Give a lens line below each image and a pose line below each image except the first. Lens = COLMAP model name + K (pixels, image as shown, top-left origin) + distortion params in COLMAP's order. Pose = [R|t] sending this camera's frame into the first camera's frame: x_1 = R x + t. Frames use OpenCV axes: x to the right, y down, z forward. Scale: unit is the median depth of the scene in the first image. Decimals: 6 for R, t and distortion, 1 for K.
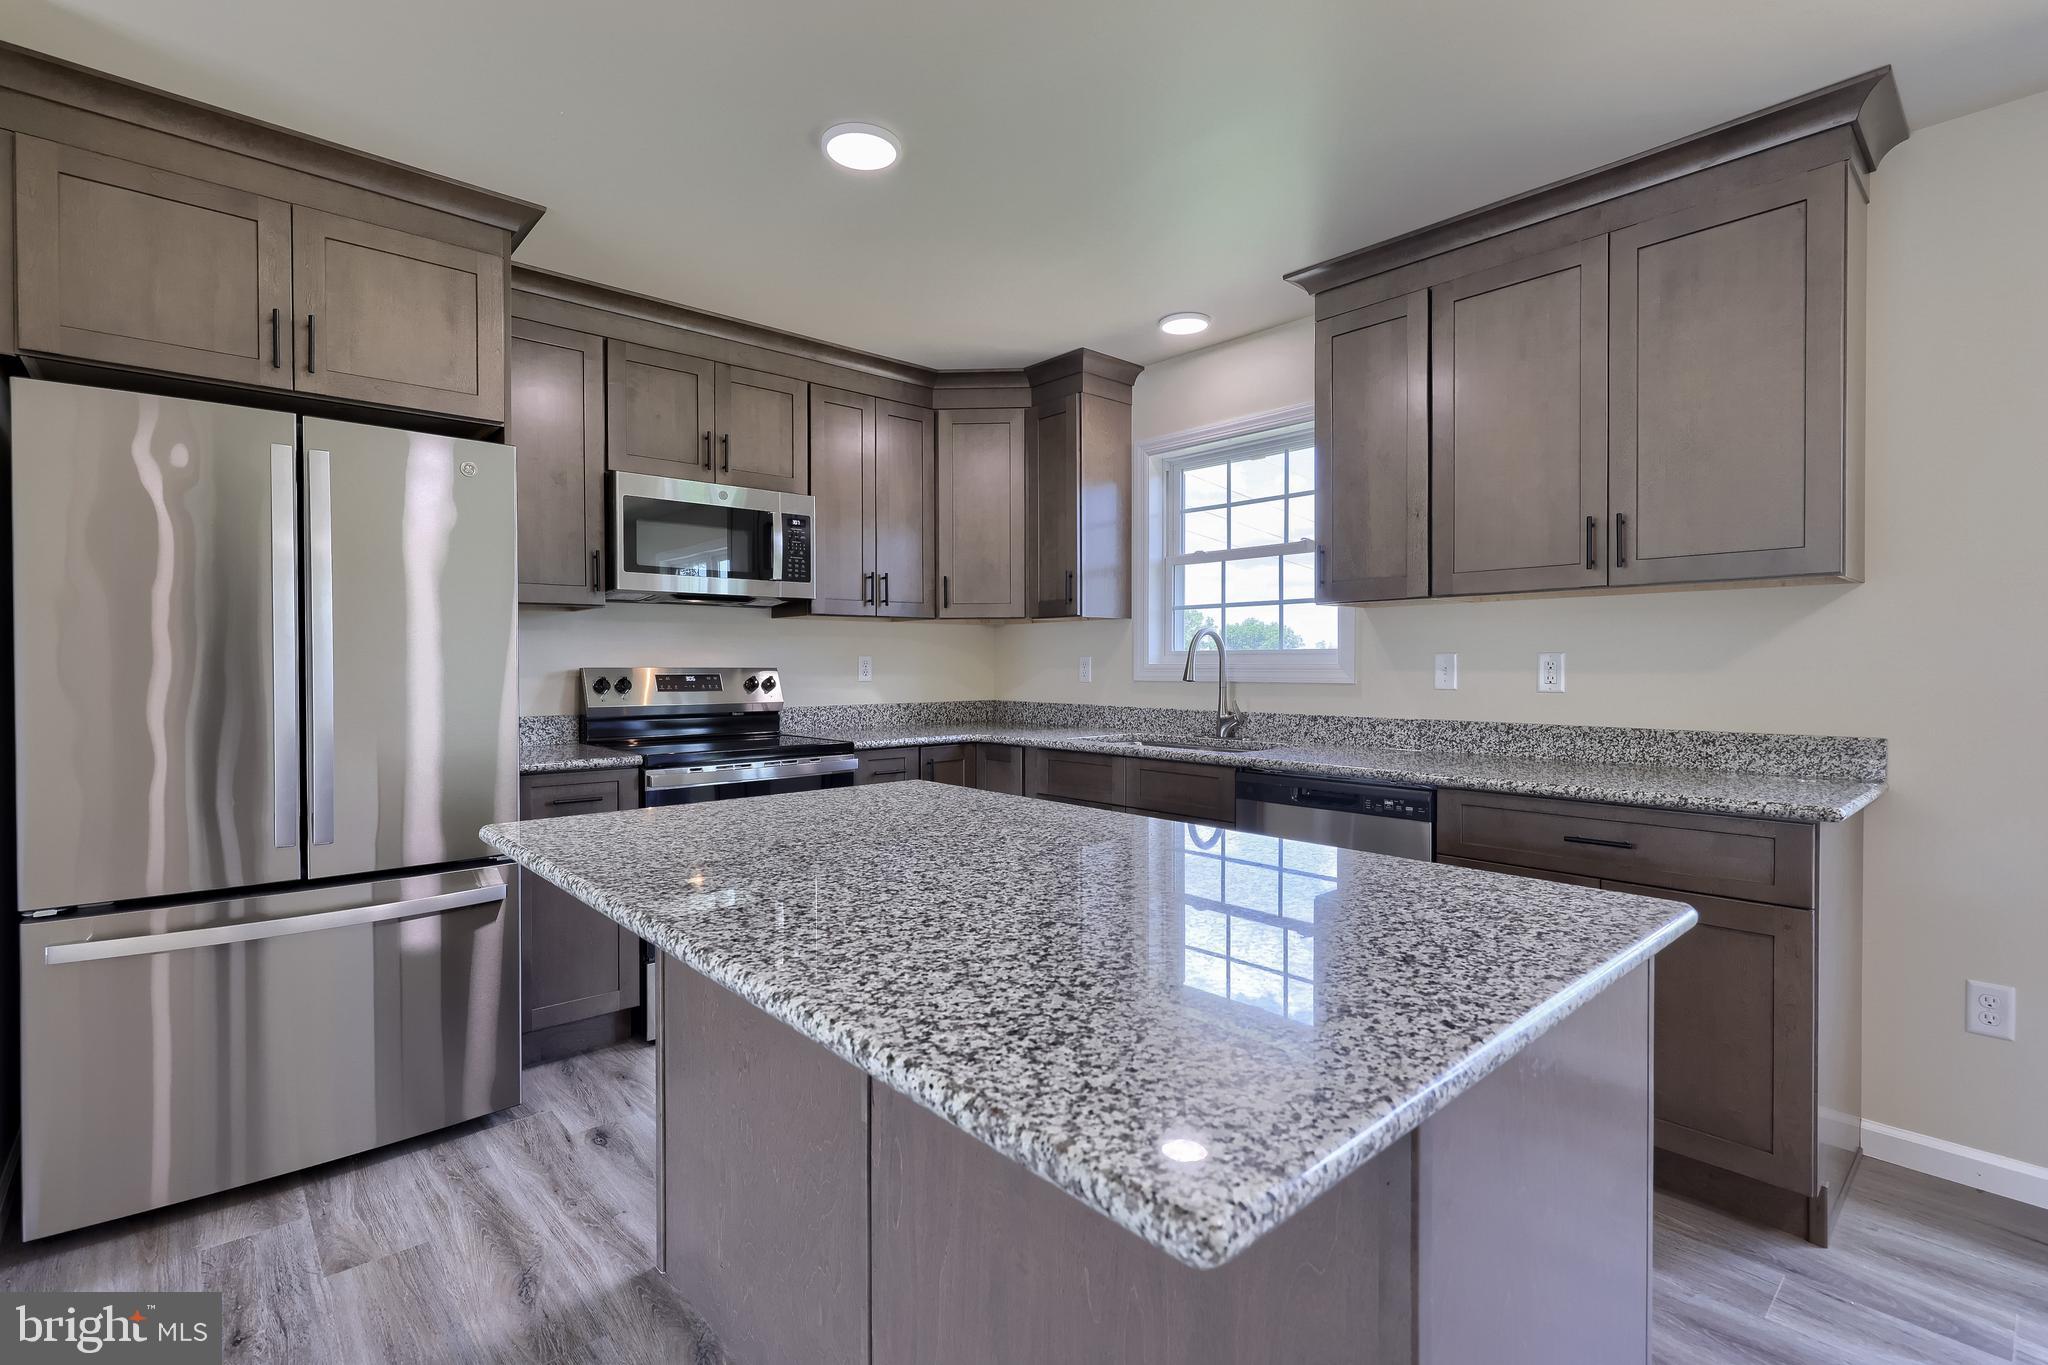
lens RADIAL K [[948.4, 0, 1030.0], [0, 948.4, 682.3], [0, 0, 1]] dist [-0.001385, -0.000168]
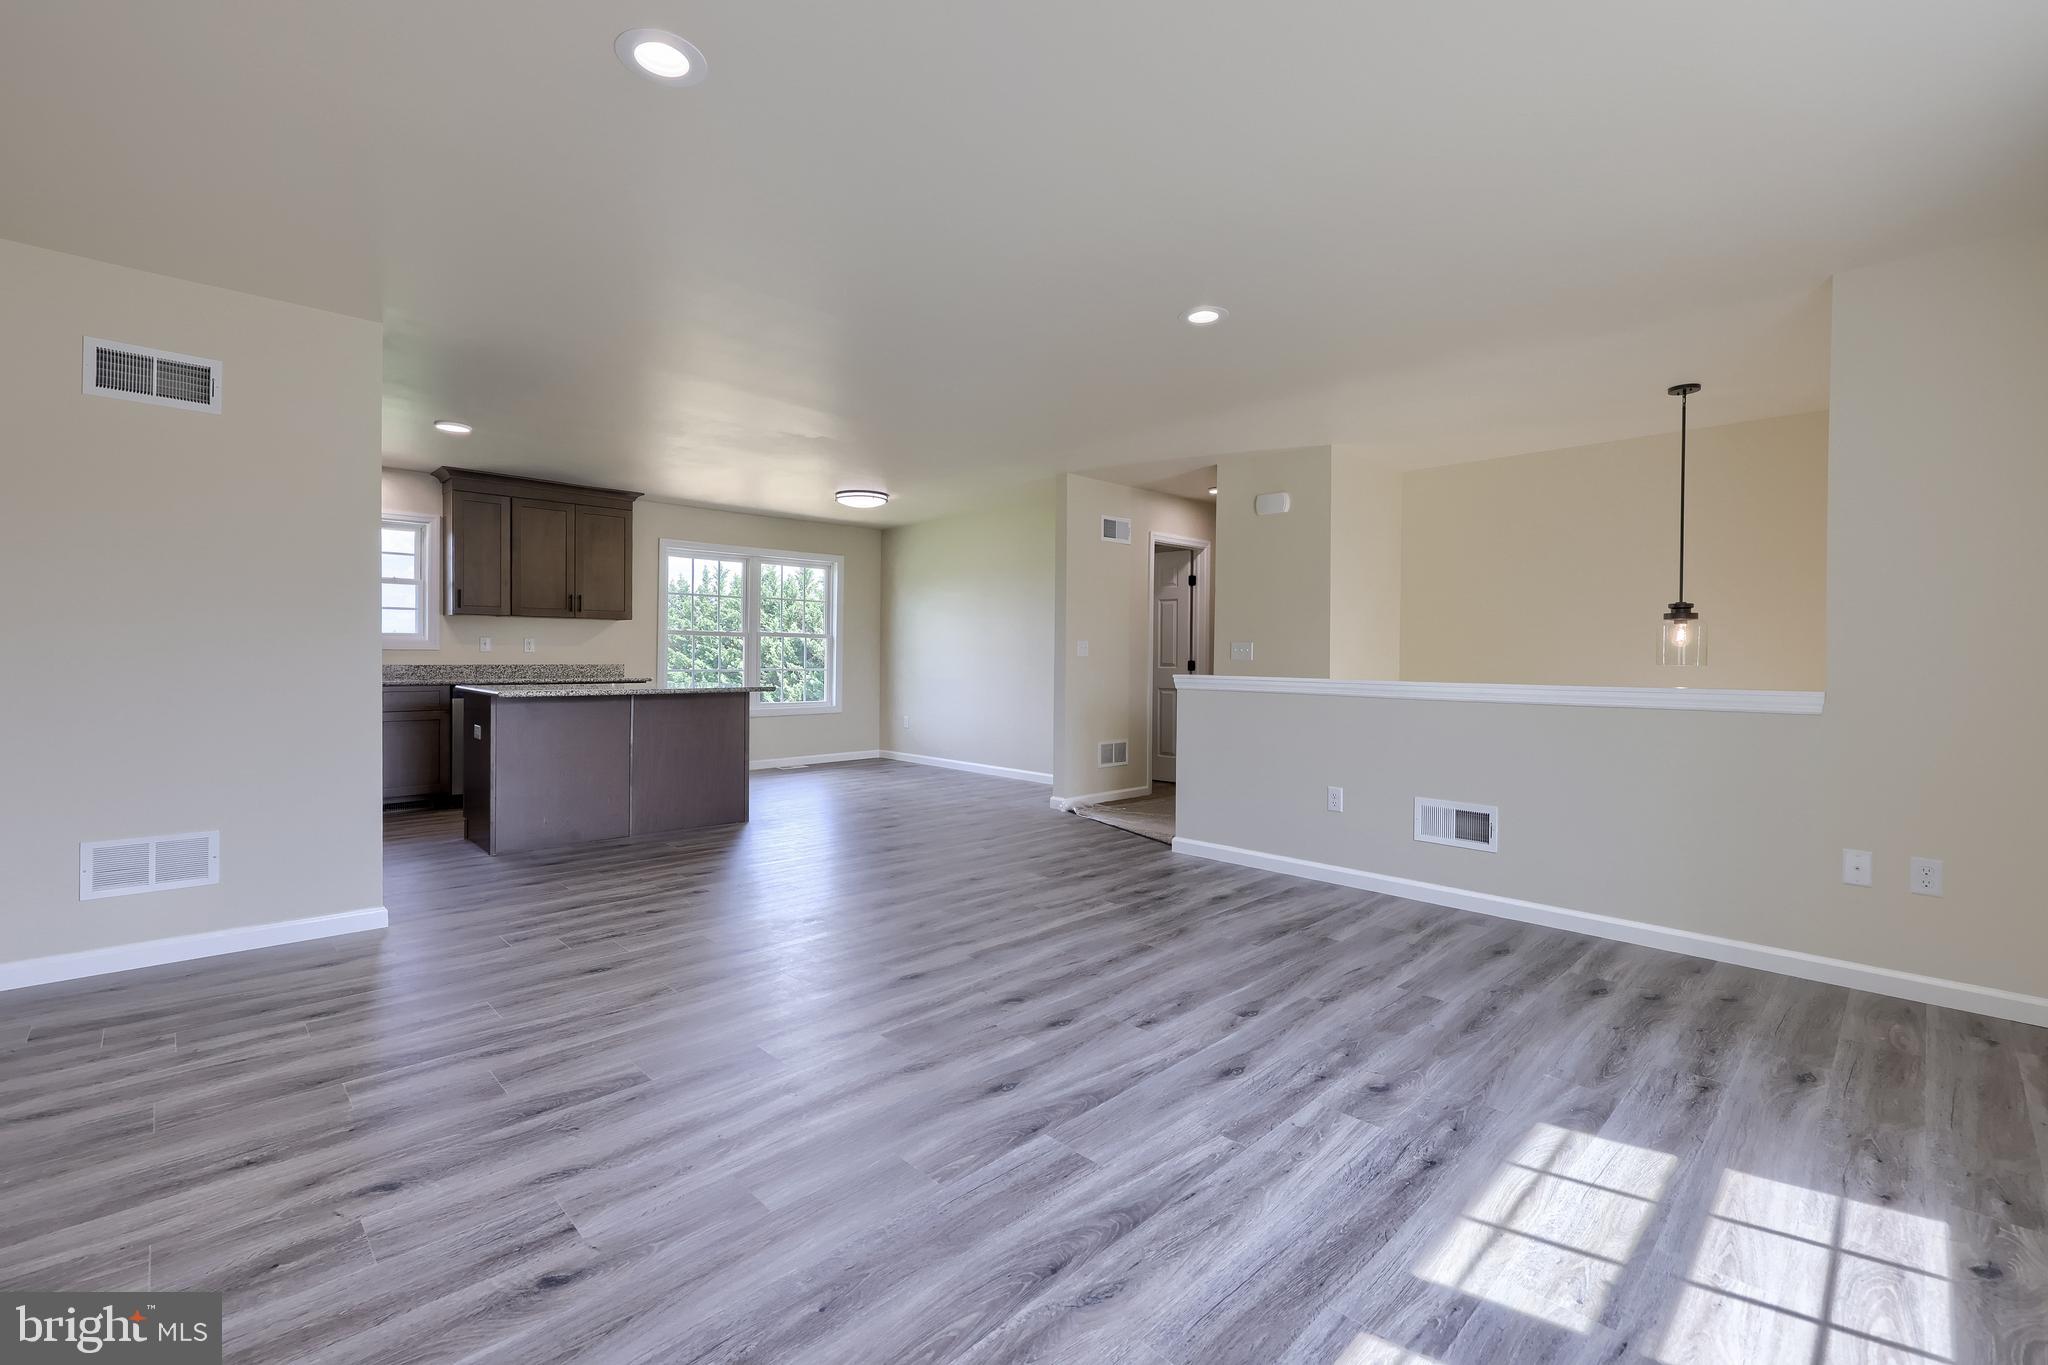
lens RADIAL K [[873.5, 0, 991.0], [0, 873.5, 656.4], [0, 0, 1]] dist [0.002071, 0.000470]
pose [[-0.017441, -0.003351, 0.999842, -1.813477], [0.009895, 0.999945, 0.003524, 0.024659], [-0.999799, 0.009955, -0.017407, -0.259423]]
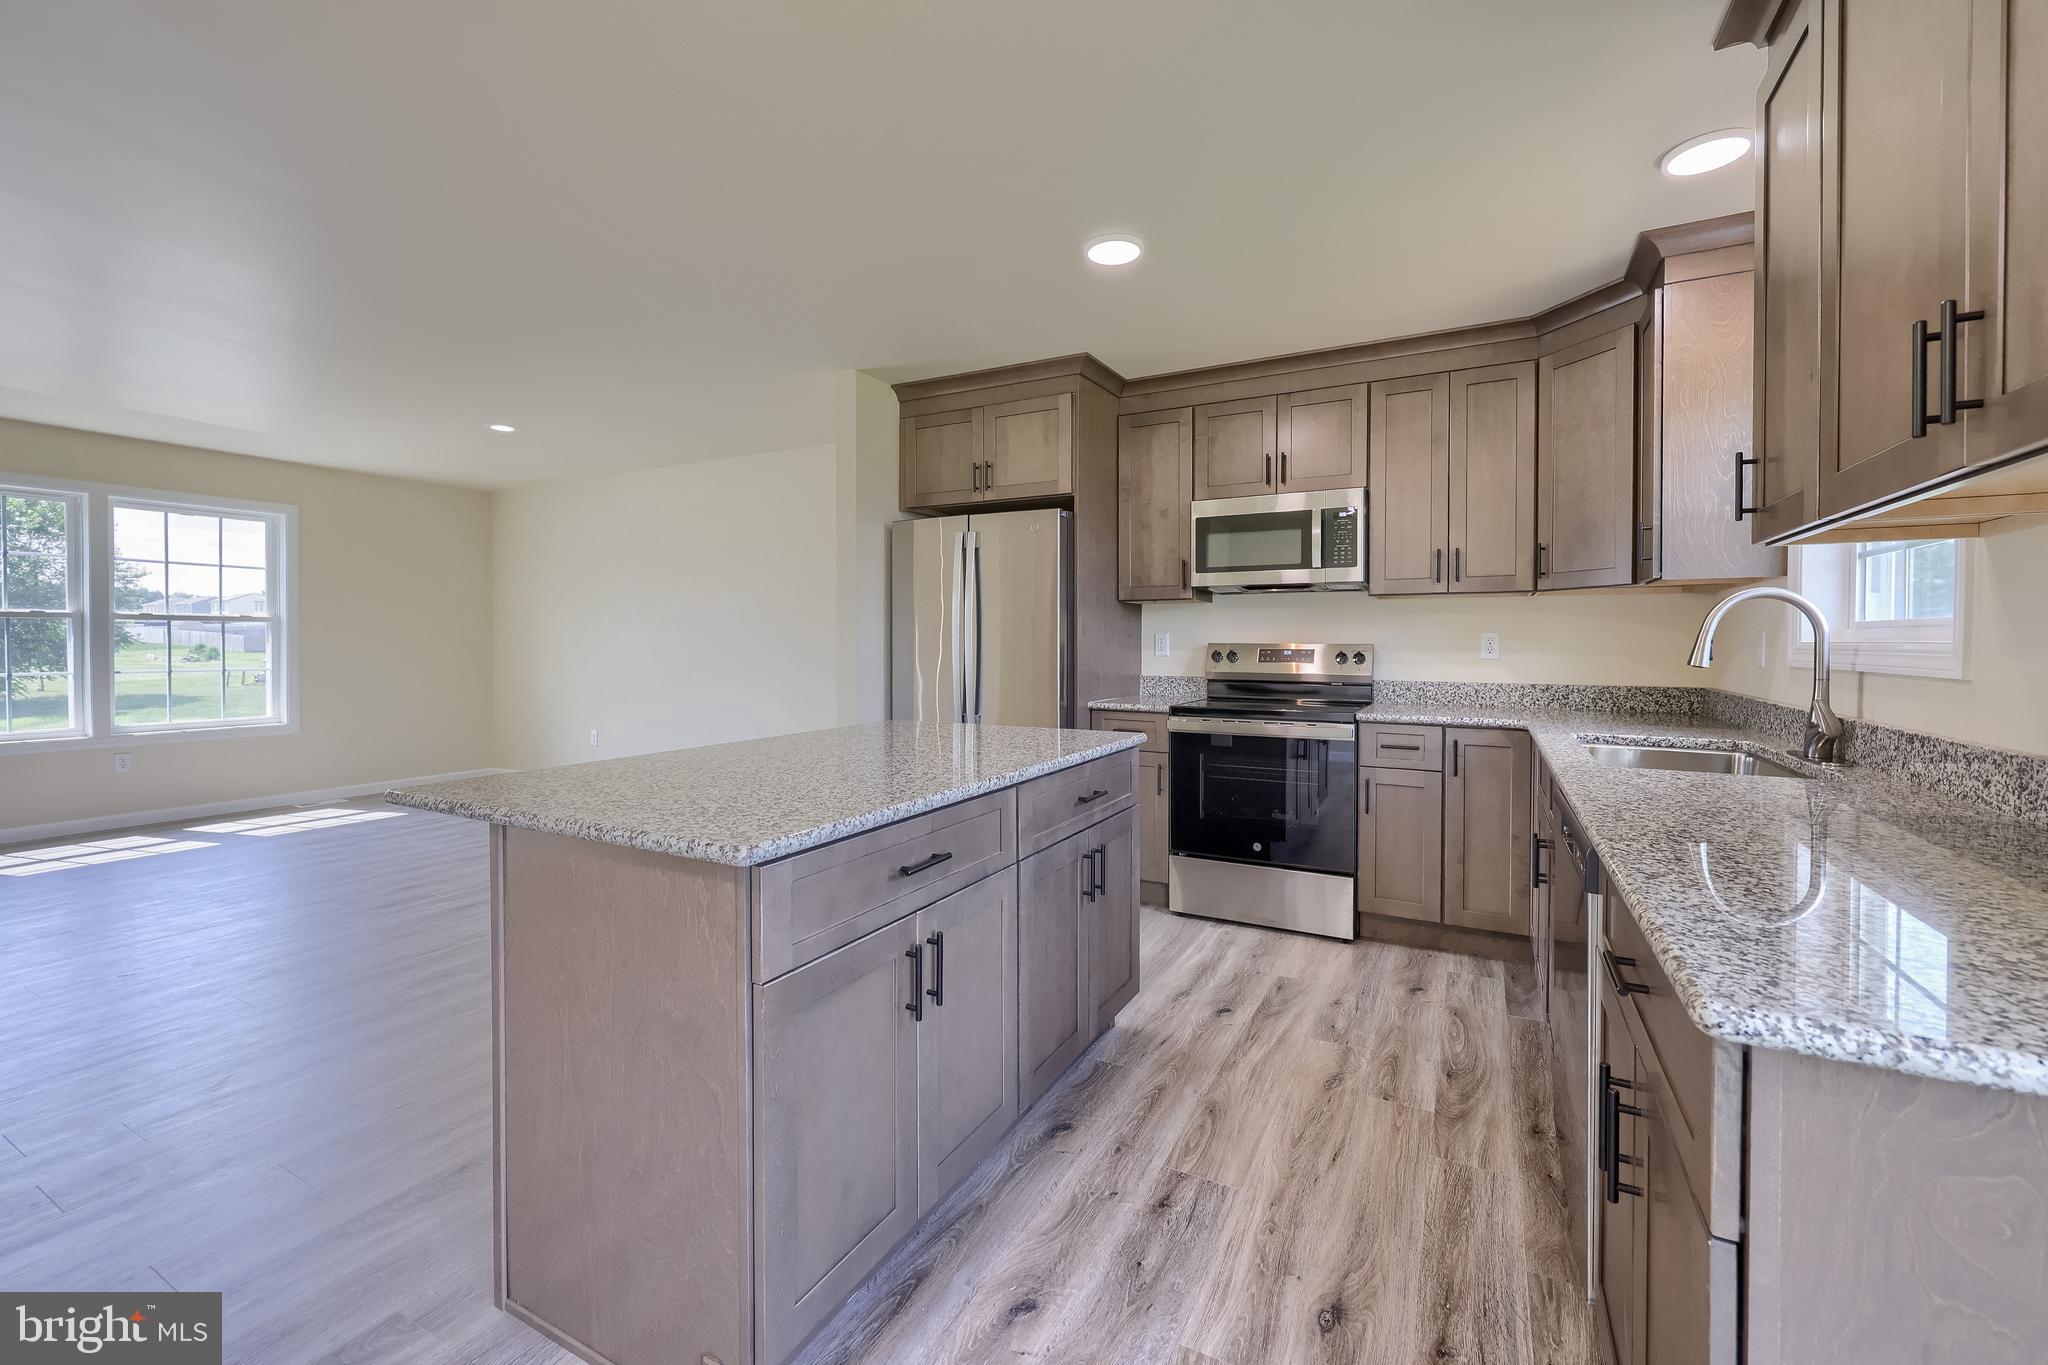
lens RADIAL K [[850.7, 0, 1019.2], [0, 850.7, 652.1], [0, 0, 1]] dist [0.003763, -0.000088]
pose [[0.329714, 0.015664, -0.943951, 0.661357], [-0.019398, 0.999764, 0.009815, -0.009435], [0.943882, 0.015075, 0.329940, 0.356006]]
